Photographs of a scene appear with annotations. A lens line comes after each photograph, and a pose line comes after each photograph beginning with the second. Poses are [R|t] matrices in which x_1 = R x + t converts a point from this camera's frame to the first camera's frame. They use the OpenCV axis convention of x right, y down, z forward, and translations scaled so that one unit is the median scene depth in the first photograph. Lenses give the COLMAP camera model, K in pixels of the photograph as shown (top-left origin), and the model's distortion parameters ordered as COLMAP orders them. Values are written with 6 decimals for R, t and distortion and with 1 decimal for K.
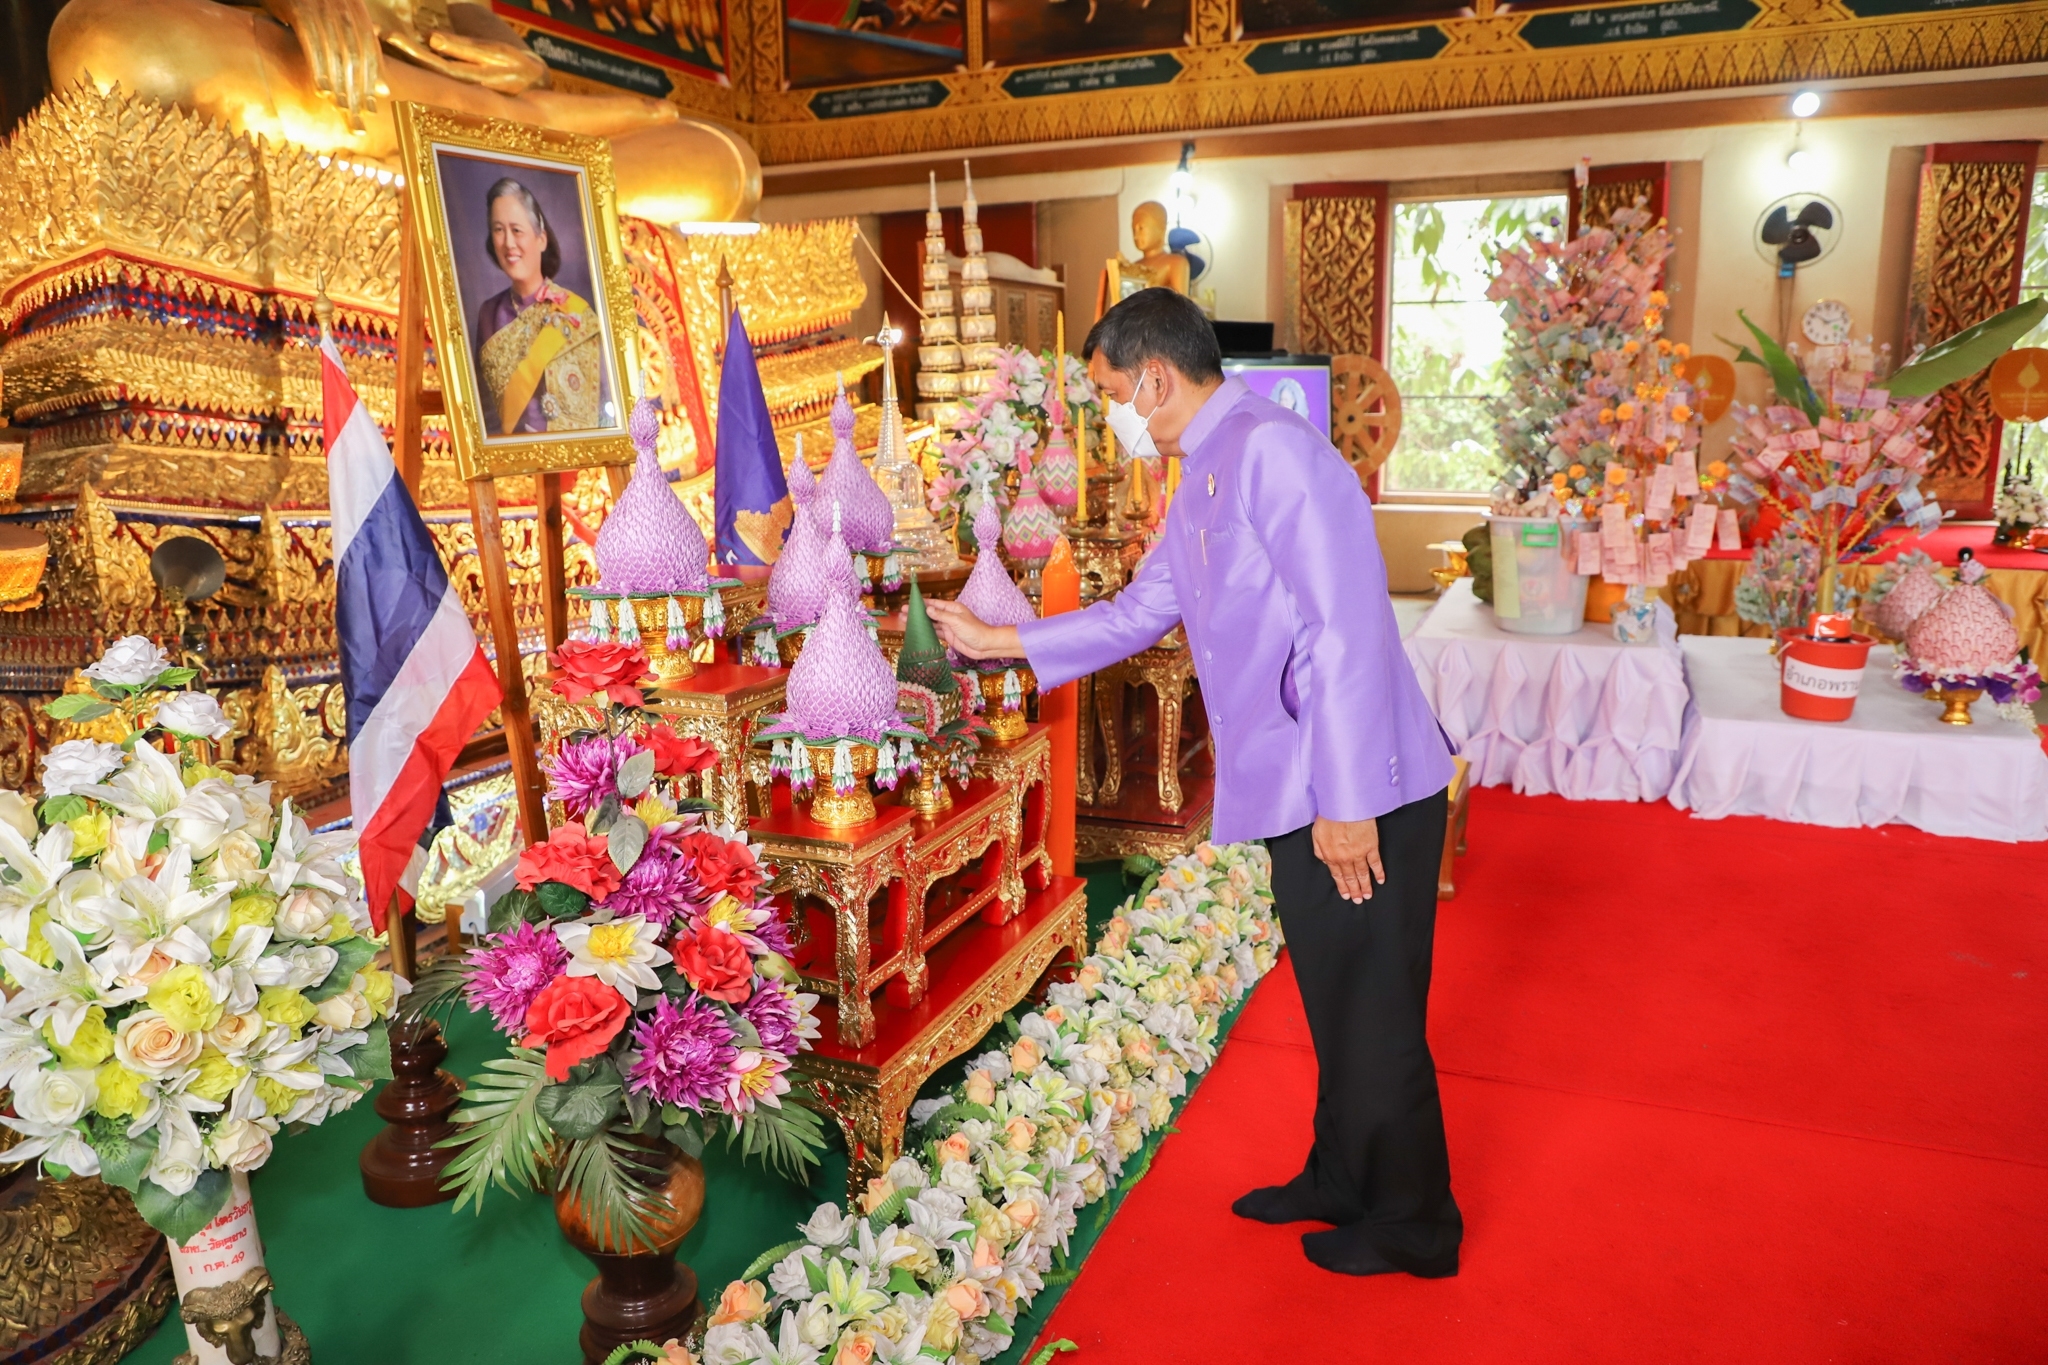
lens RADIAL K [[1422.3, 0, 984.3], [0, 1422.3, 681.9], [0, 0, 1]] dist [-0.083699, 0.037964]
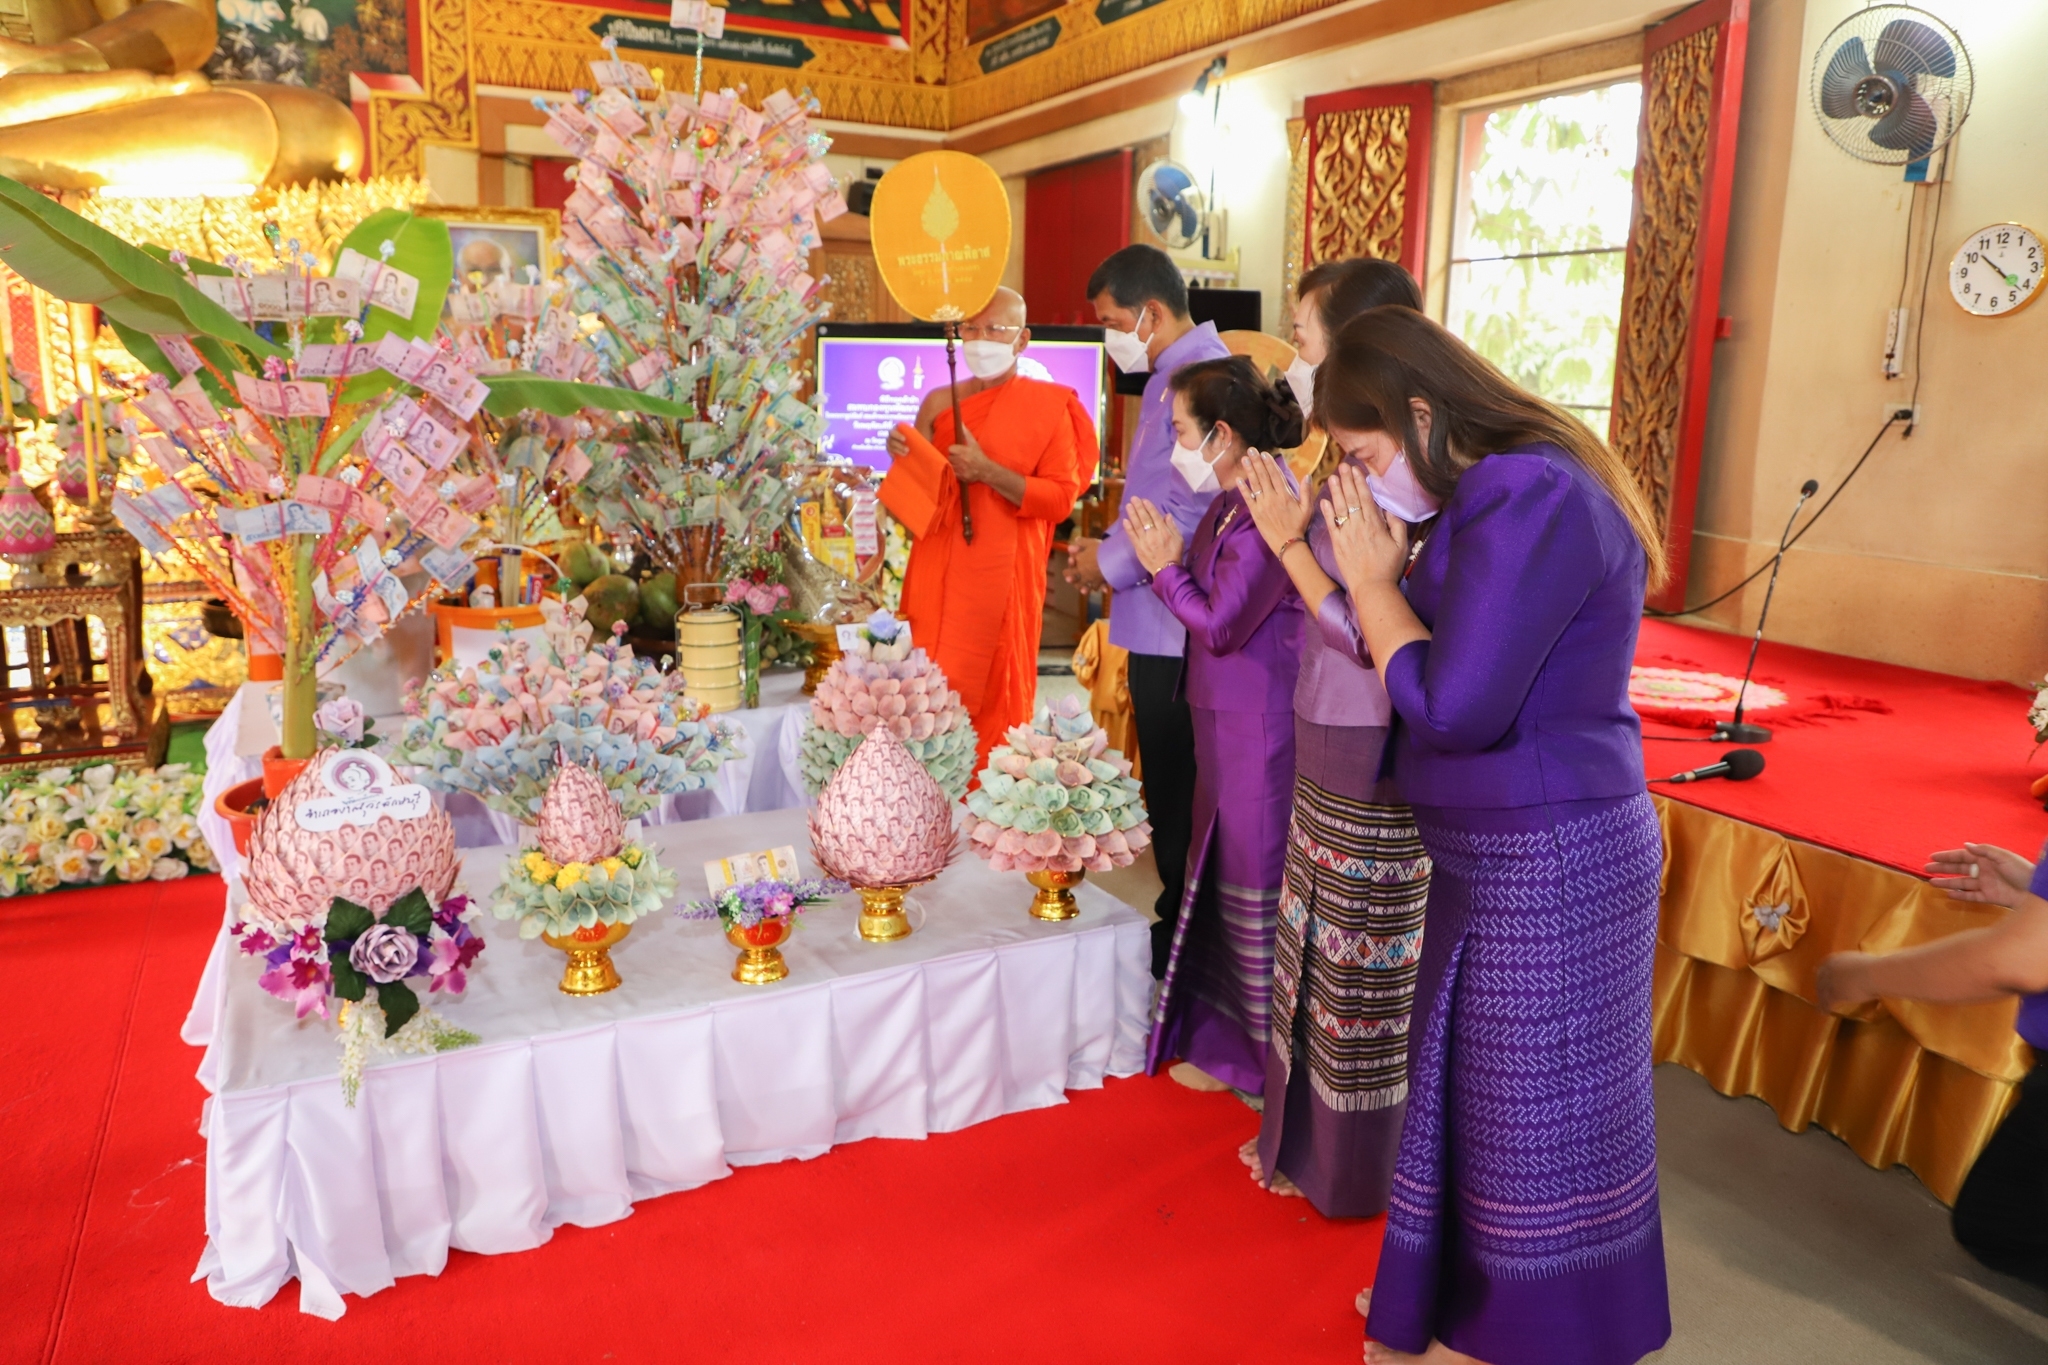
lens RADIAL K [[1409.1, 0, 1054.1], [0, 1409.1, 652.0], [0, 0, 1]] dist [-0.090501, 0.048812]
pose [[0.778190, 0.152578, -0.609212, 1.562861], [-0.163918, 0.985761, 0.037501, -0.215342], [0.606260, 0.070678, 0.792120, 1.009622]]
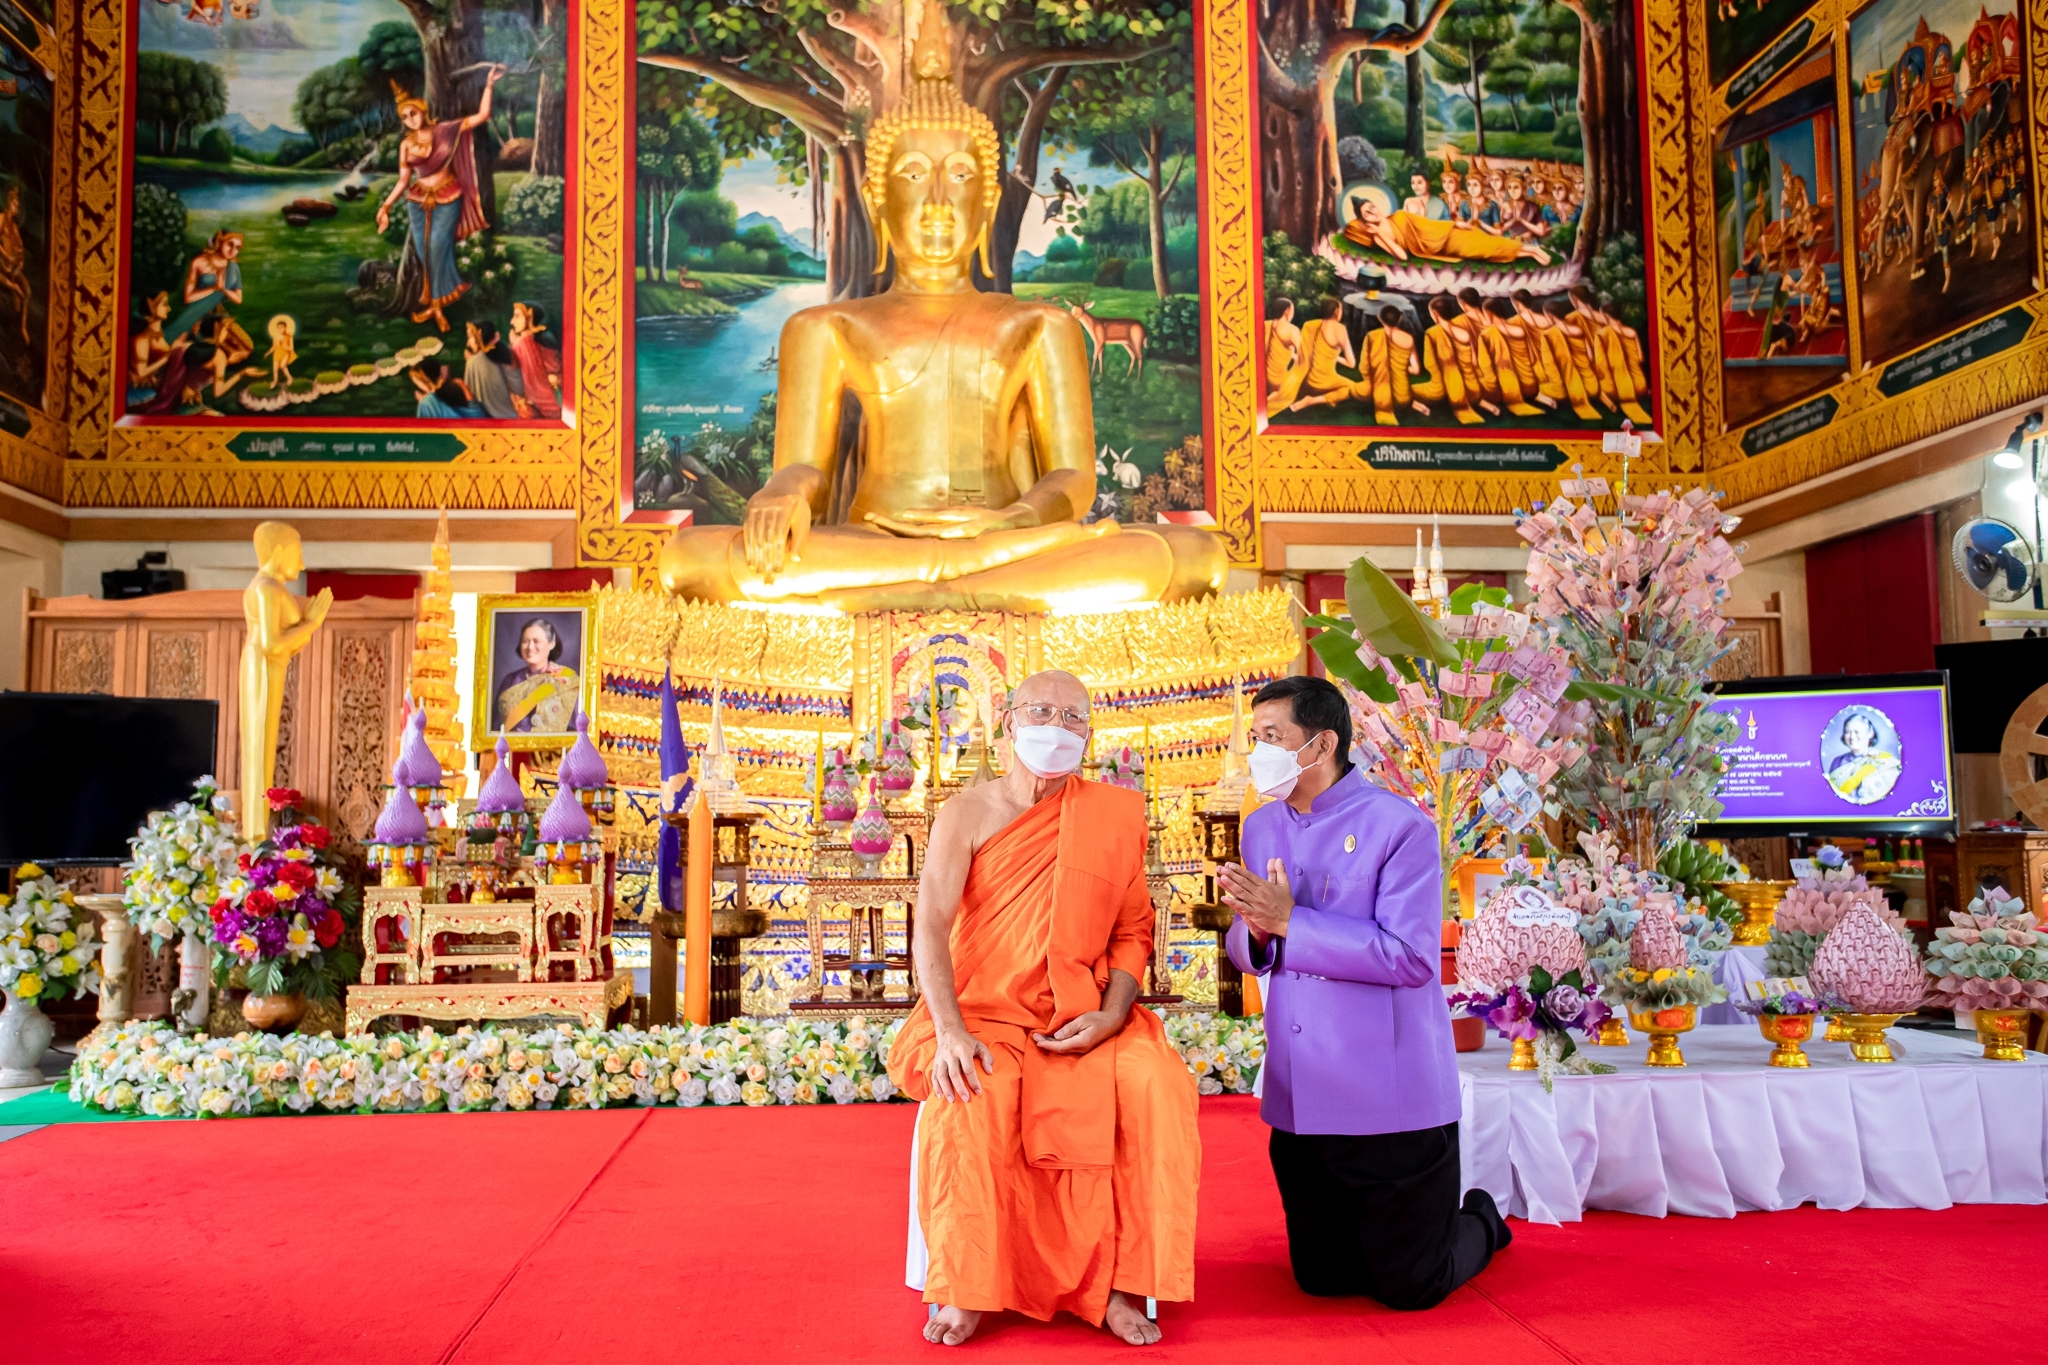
lens RADIAL K [[1744.7, 0, 1015.7], [0, 1744.7, 646.2], [0, 0, 1]] dist [0.030723, 0.014853]
pose [[0.470671, -0.082279, -0.878464, 1.927751], [-0.181146, 0.965421, -0.187480, 0.048068], [0.863513, 0.247372, 0.439491, 0.360772]]
